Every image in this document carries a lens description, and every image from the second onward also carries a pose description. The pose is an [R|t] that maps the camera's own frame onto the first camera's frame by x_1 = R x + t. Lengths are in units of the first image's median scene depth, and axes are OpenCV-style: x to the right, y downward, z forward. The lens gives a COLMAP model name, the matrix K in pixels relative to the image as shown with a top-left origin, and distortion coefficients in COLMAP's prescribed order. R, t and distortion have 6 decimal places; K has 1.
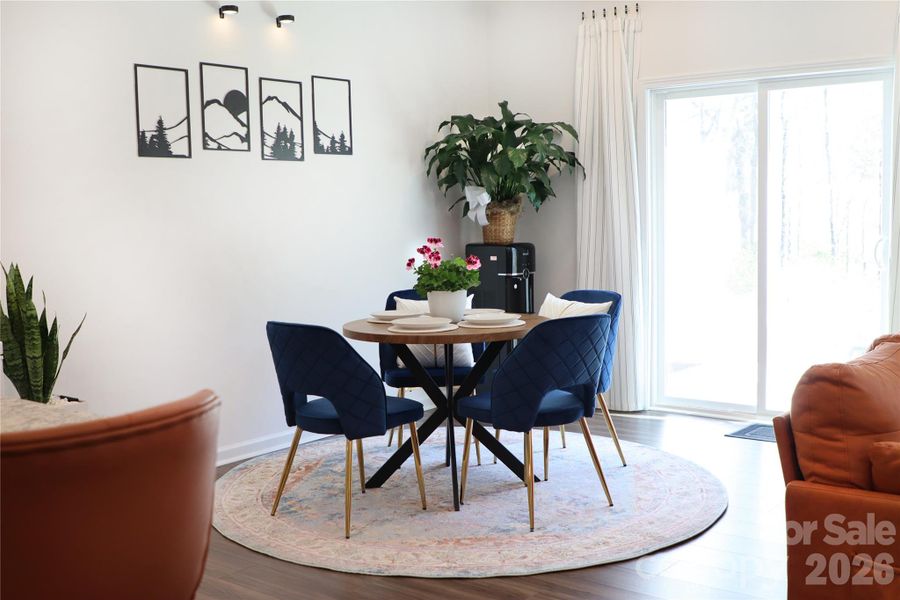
lens RADIAL K [[1022.5, 0, 450.0], [0, 1022.5, 300.0], [0, 0, 1]] dist [-0.012879, 0.020133]
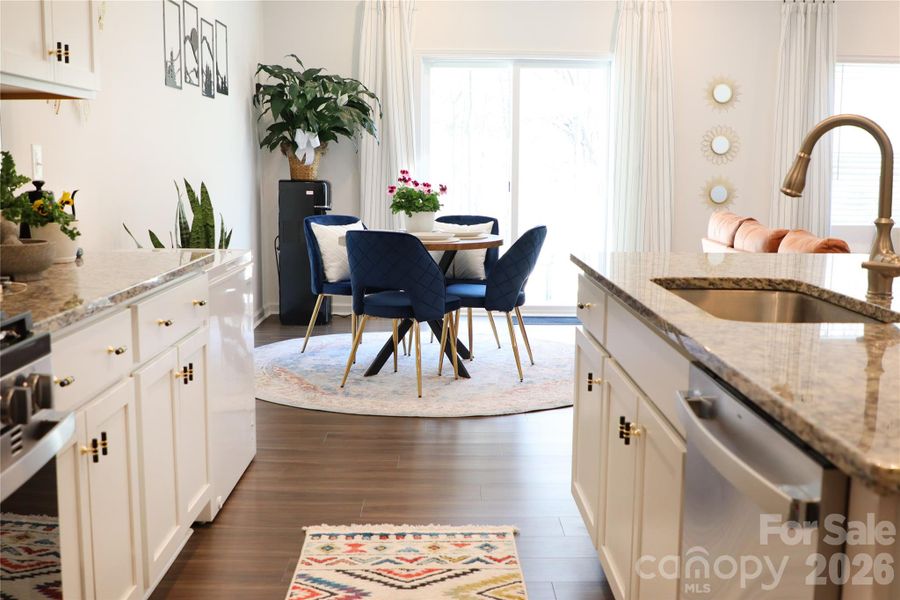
lens RADIAL K [[1022.5, 0, 450.0], [0, 1022.5, 300.0], [0, 0, 1]] dist [-0.012879, 0.020133]
pose [[0.775453, -0.059756, 0.628572, -0.656066], [0.035579, 0.998065, 0.050990, 0.031070], [-0.630402, -0.017176, 0.776079, 0.001602]]
